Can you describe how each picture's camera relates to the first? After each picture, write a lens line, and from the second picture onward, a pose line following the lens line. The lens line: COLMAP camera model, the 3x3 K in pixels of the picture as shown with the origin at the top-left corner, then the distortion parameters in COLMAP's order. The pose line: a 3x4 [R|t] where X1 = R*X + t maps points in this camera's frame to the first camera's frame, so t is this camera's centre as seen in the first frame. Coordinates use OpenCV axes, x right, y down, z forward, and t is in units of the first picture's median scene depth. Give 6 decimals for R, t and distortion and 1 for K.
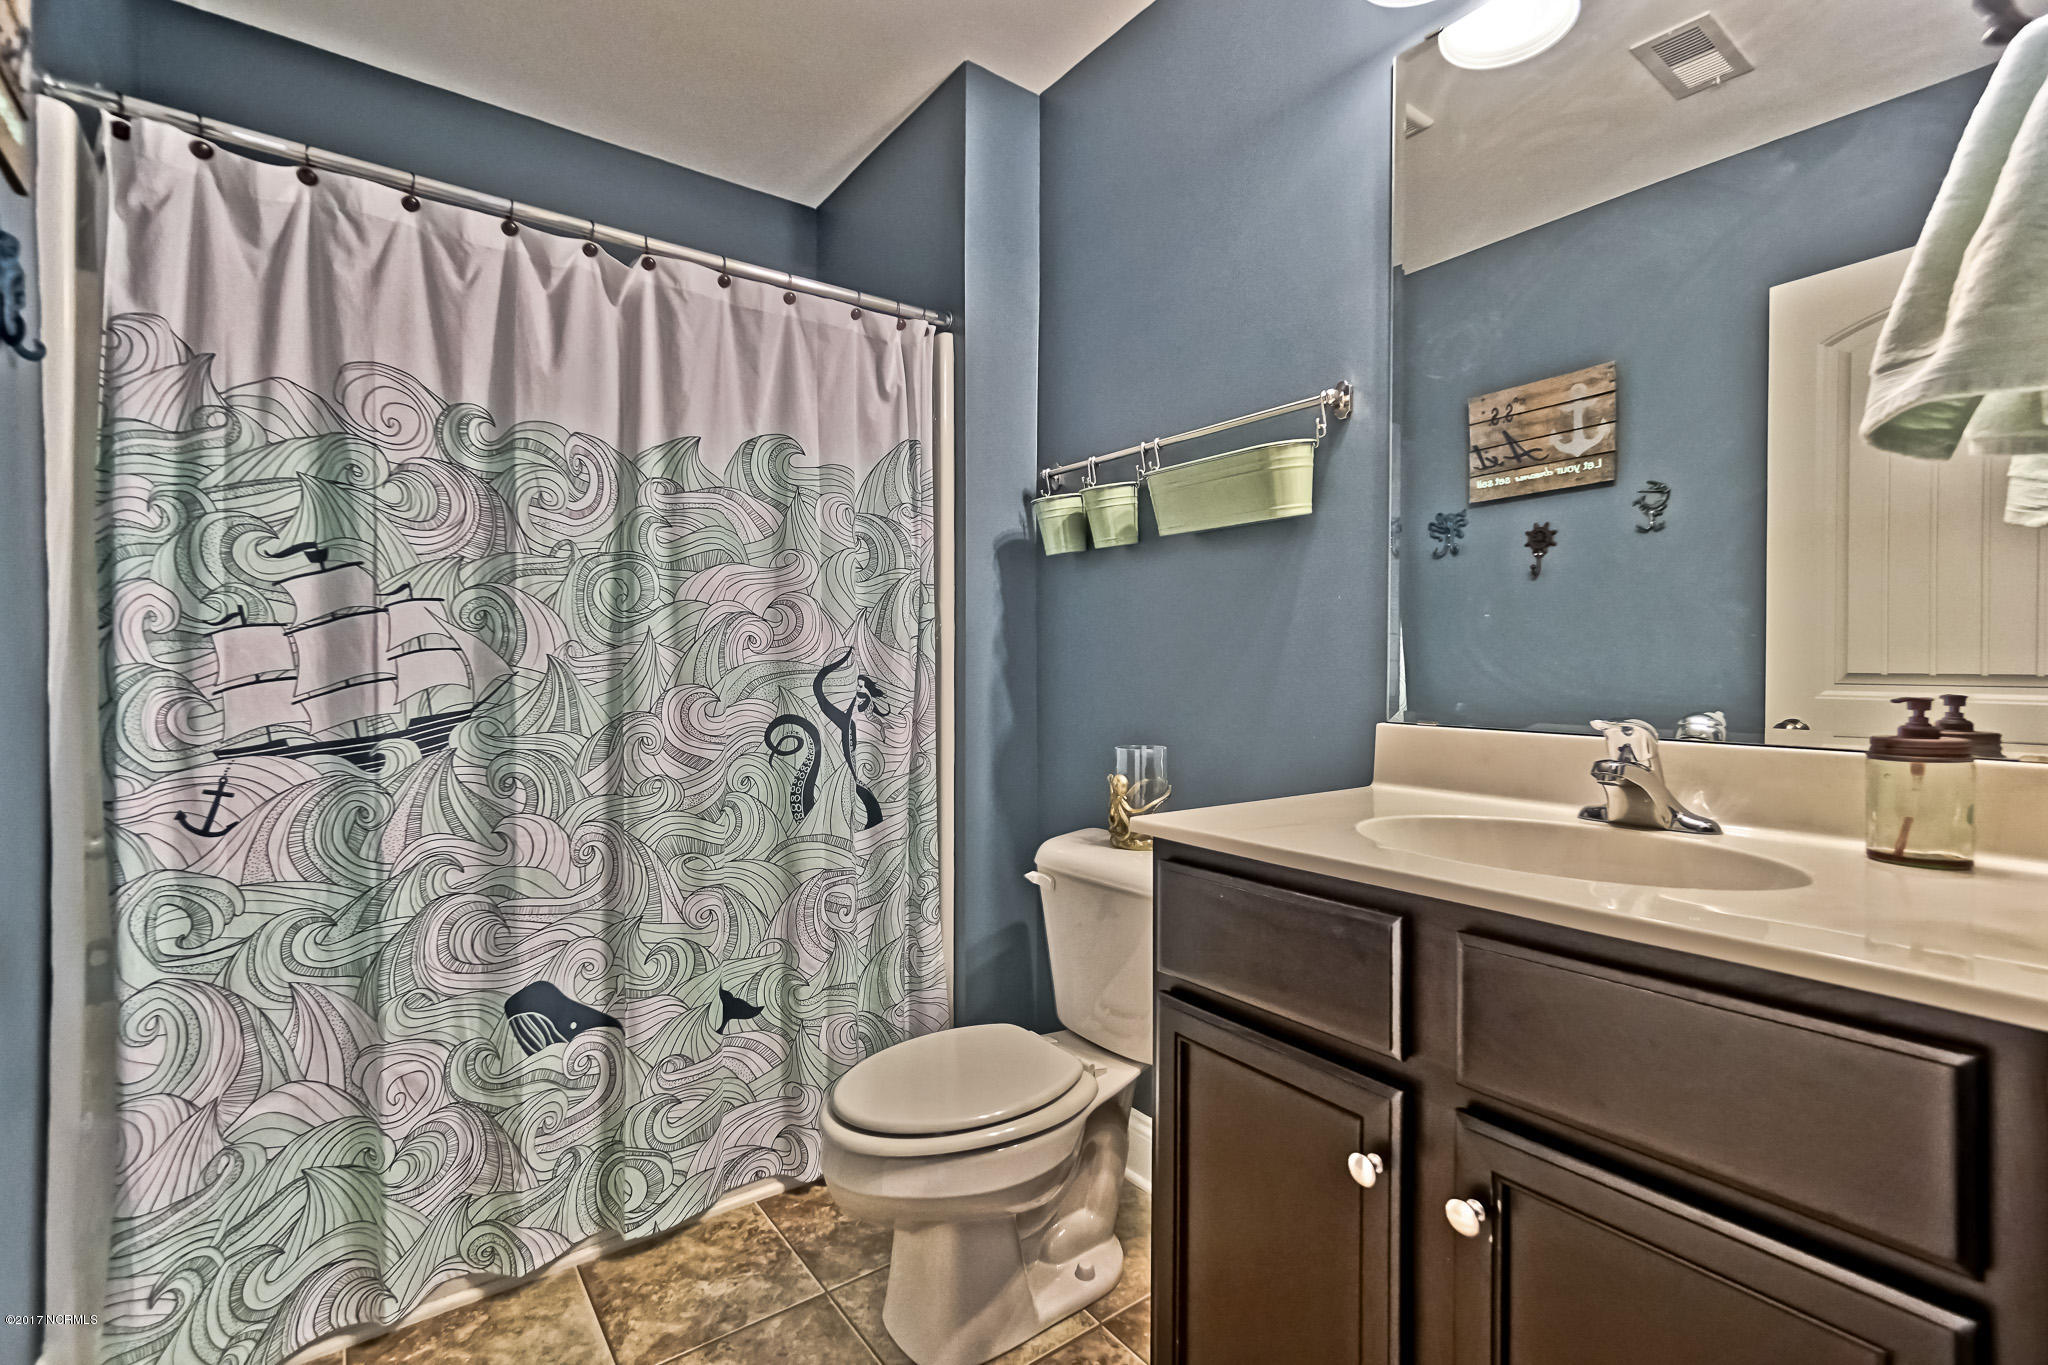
lens RADIAL K [[905.5, 0, 1011.8], [0, 905.5, 674.9], [0, 0, 1]] dist [-0.002216, 0.006234]
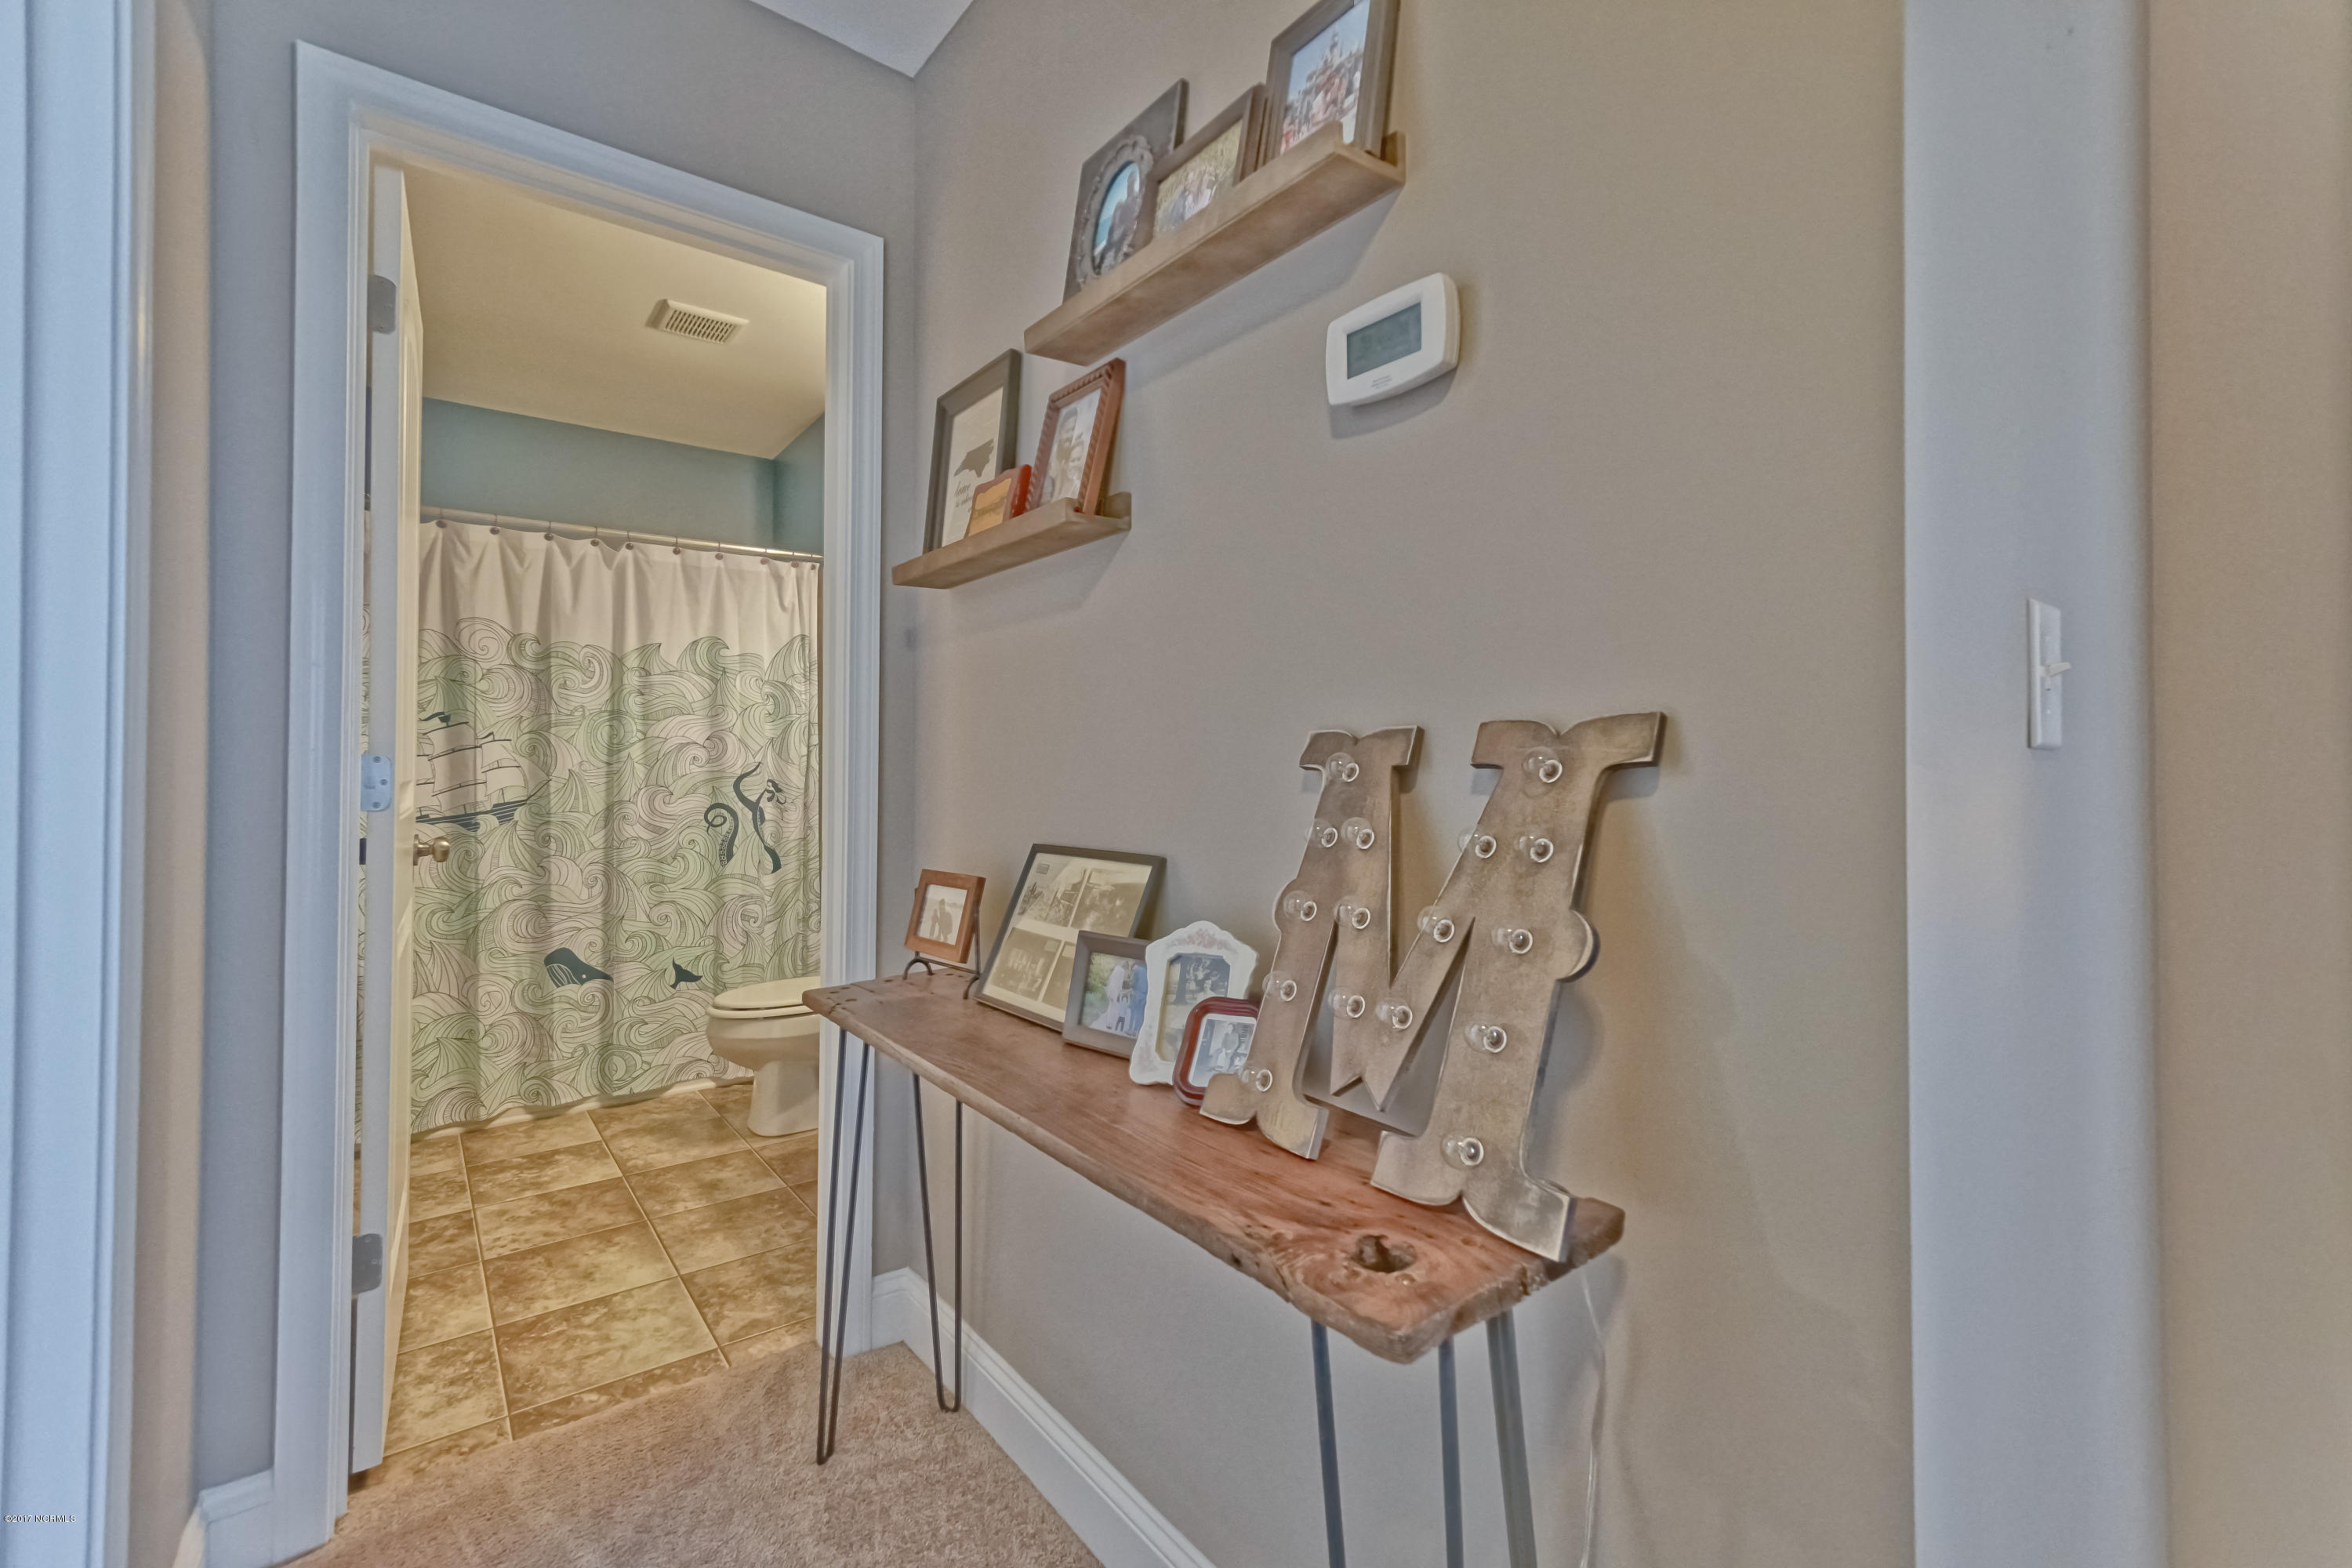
lens RADIAL K [[1039.9, 0, 1194.9], [0, 1039.9, 762.2], [0, 0, 1]] dist [-0.002216, 0.006234]
pose [[0.999119, -0.002604, 0.041894, 0.623731], [0.003020, 0.999947, -0.009853, -0.011504], [-0.041866, 0.009971, 0.999073, -1.084674]]
